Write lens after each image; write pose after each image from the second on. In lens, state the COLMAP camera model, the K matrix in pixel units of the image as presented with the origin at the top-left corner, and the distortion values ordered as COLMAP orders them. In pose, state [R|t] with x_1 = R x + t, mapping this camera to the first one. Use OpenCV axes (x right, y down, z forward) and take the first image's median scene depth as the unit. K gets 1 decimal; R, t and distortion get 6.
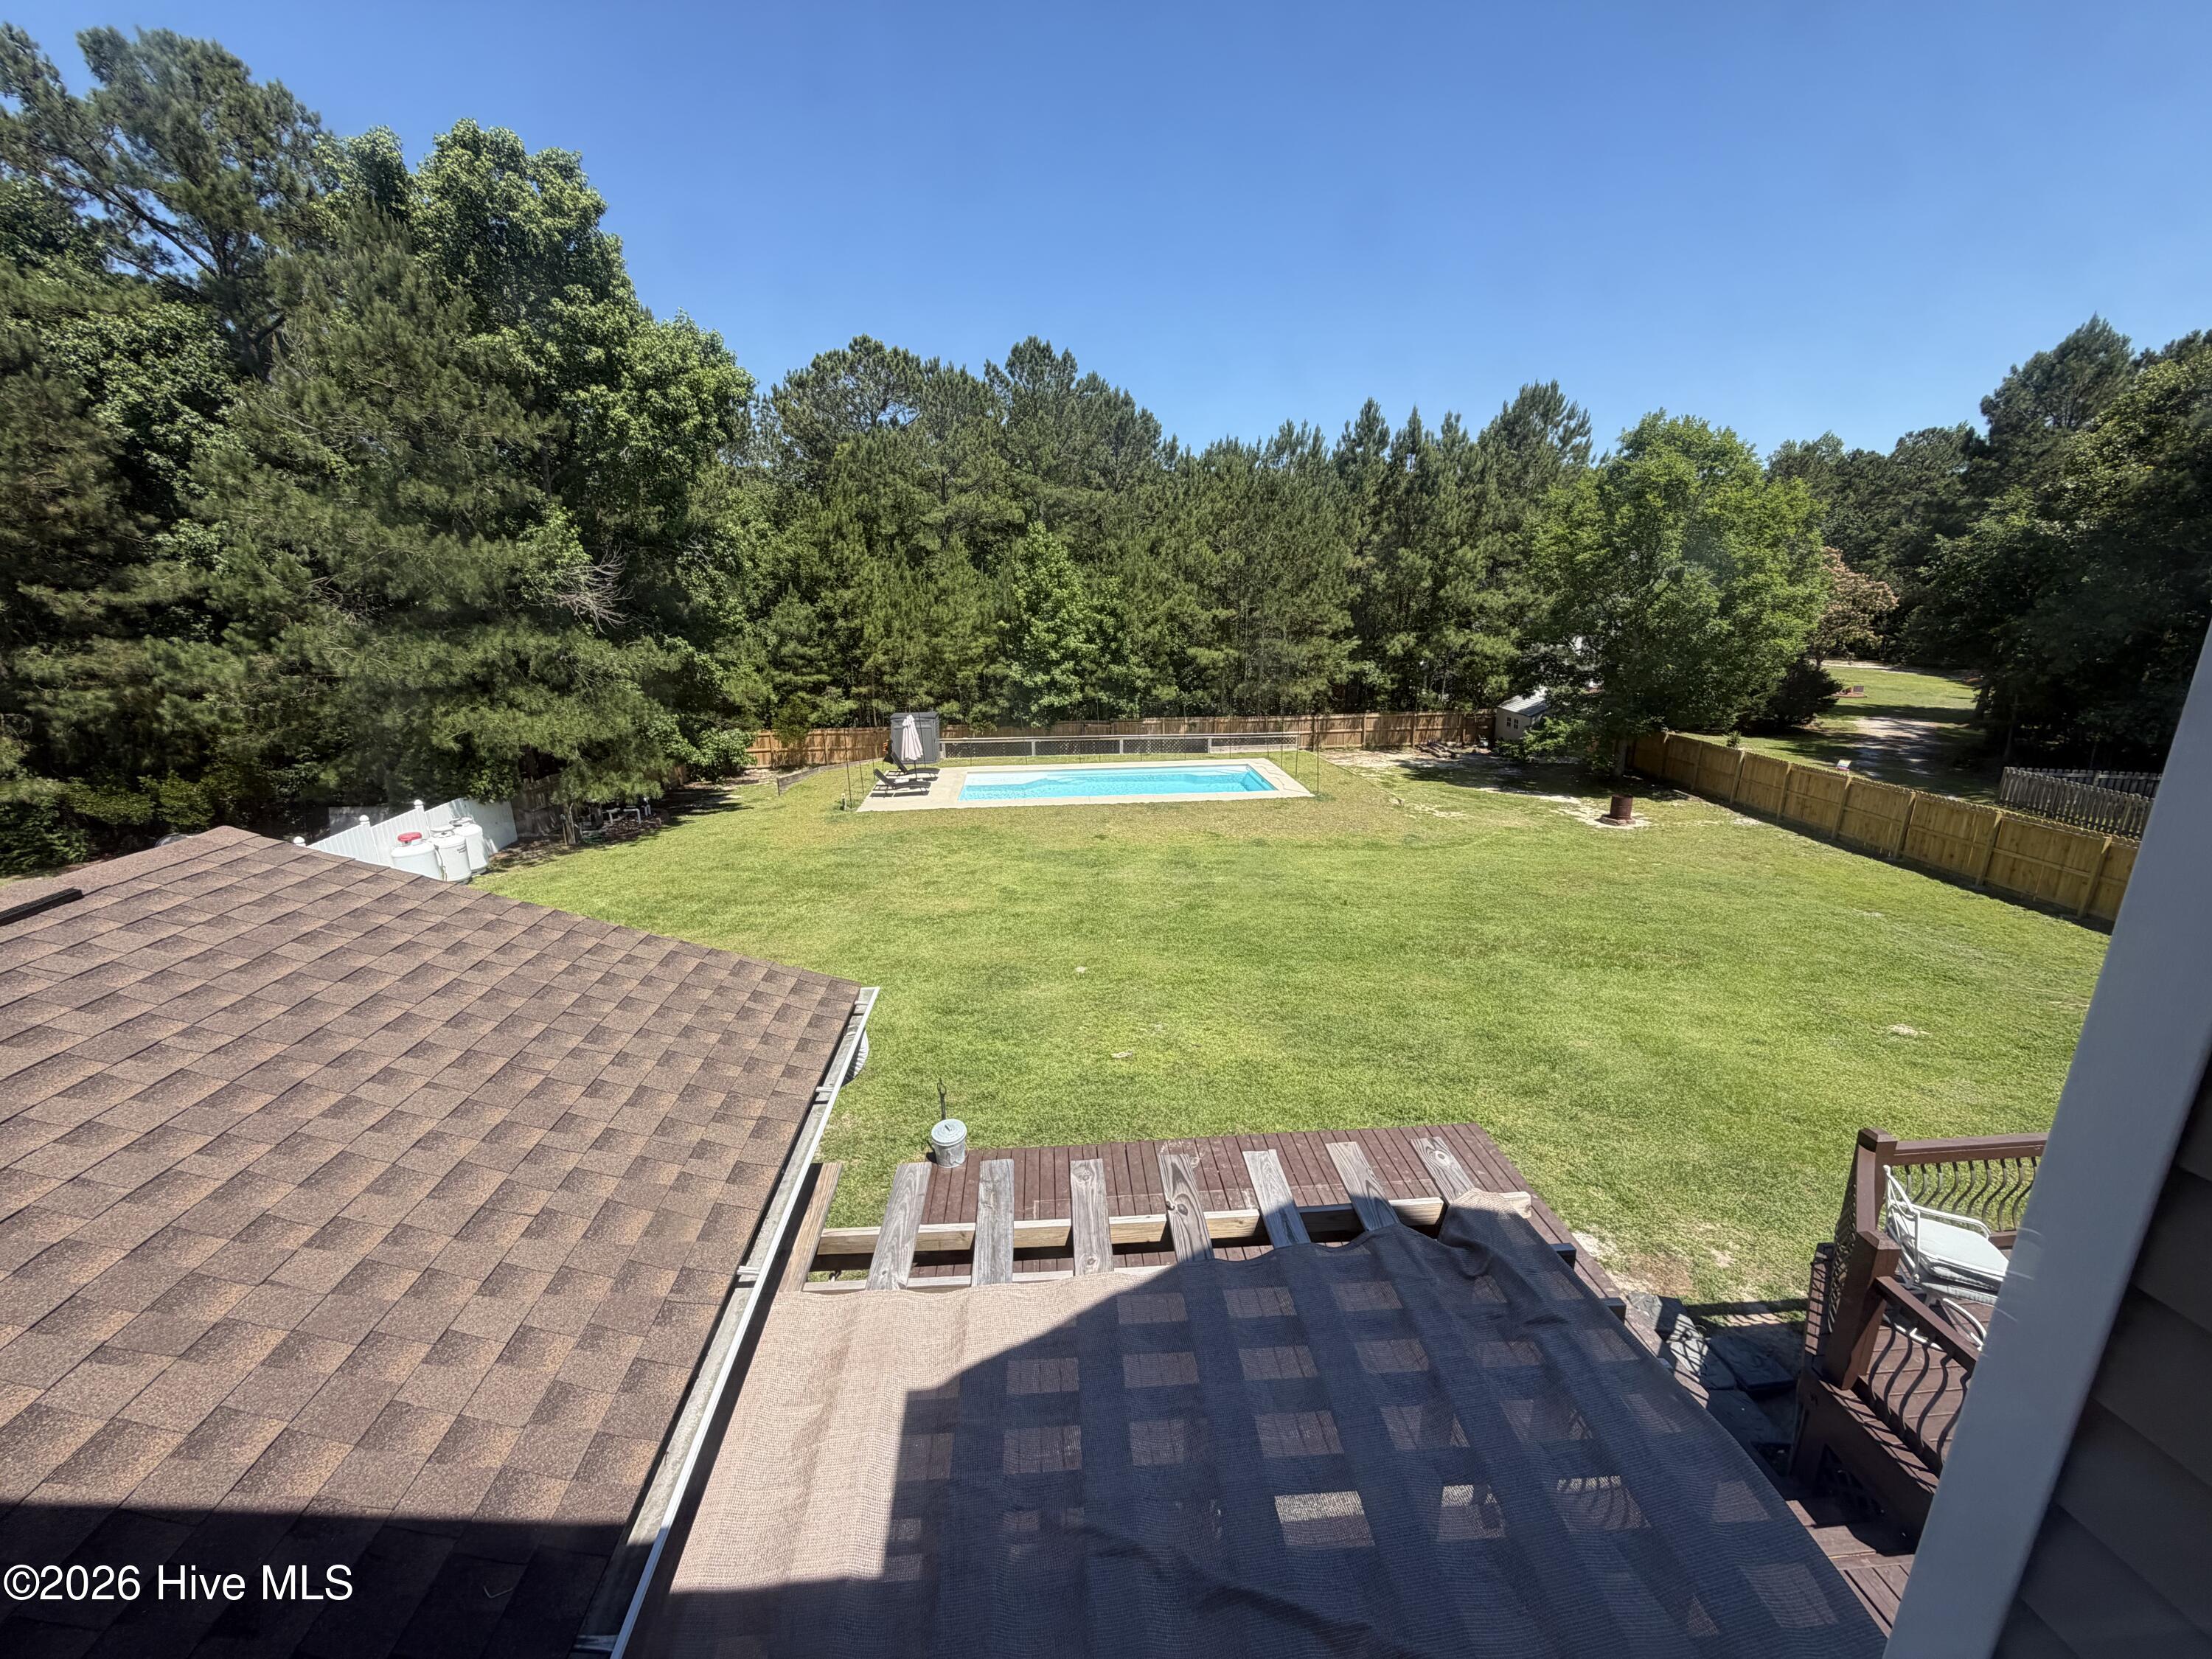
lens RADIAL K [[883.1, 0, 1108.7], [0, 883.1, 831.0], [0, 0, 1]] dist [-0.004654, 0.001151]
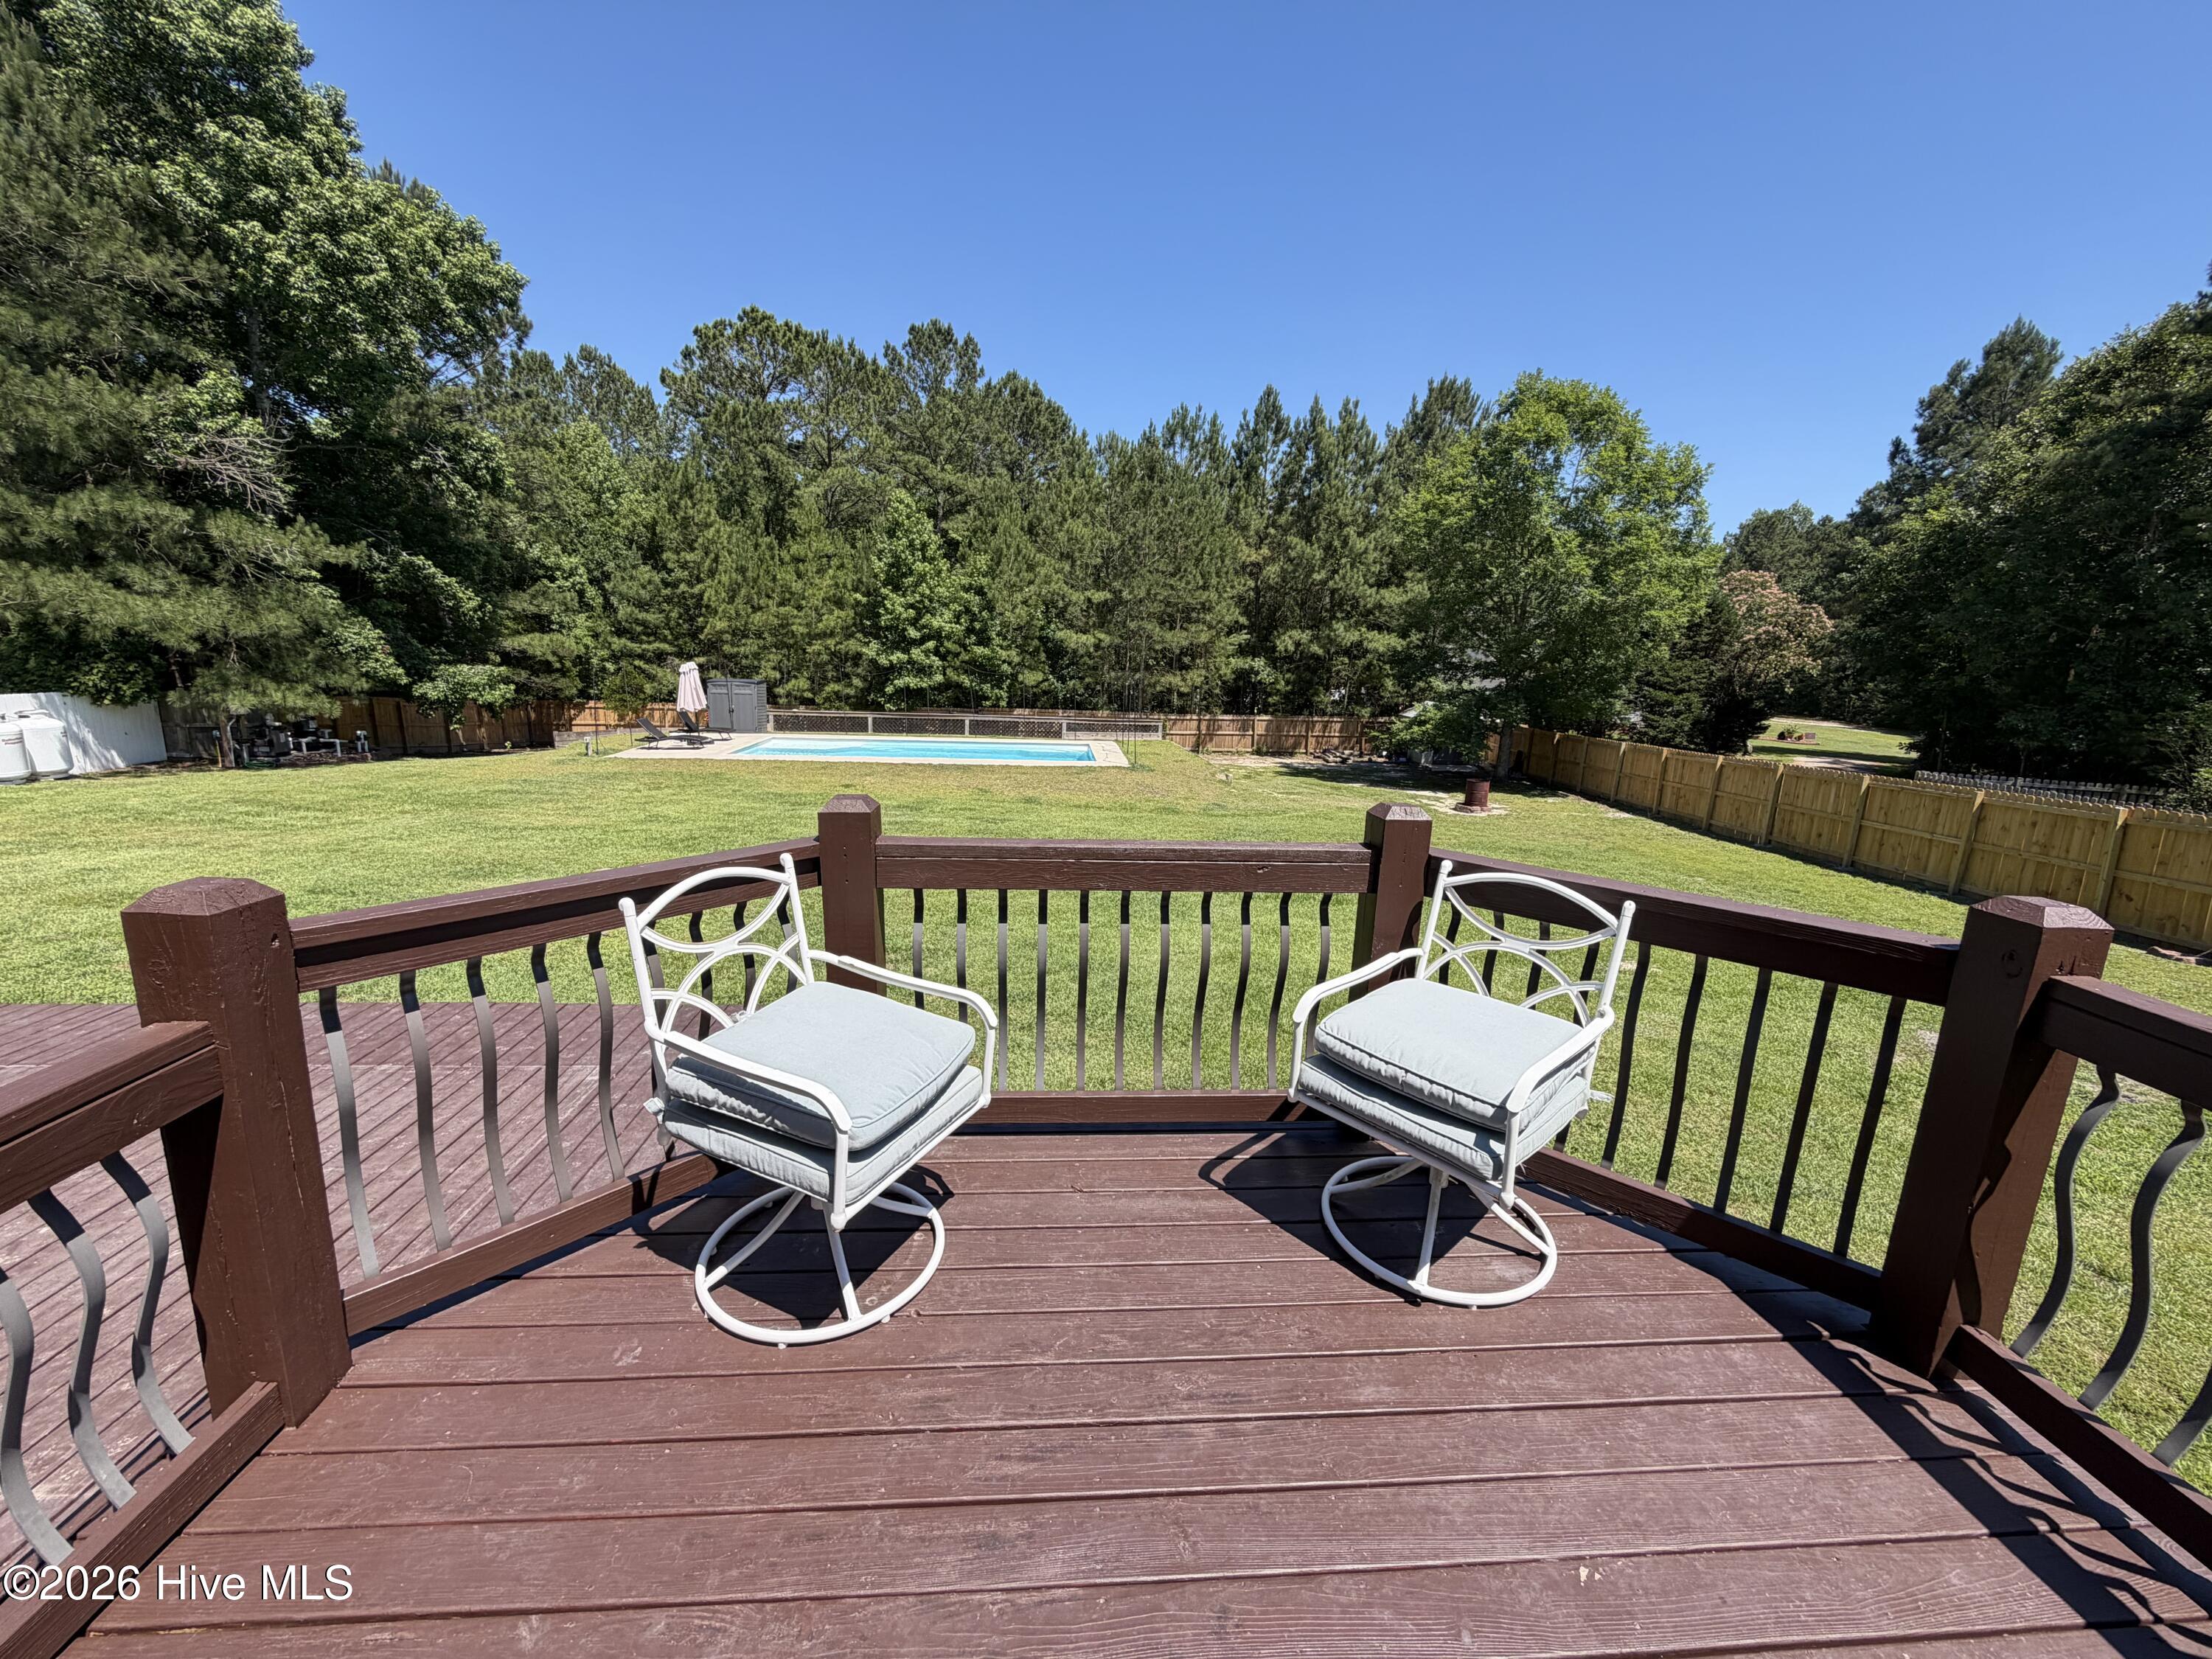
lens RADIAL K [[883.1, 0, 1112.2], [0, 883.1, 830.9], [0, 0, 1]] dist [-0.004654, 0.001151]
pose [[0.999041, 0.043713, 0.002652, 0.153061], [-0.043451, 0.996972, -0.064485, 0.058170], [-0.005463, 0.064308, 0.997915, 0.090238]]
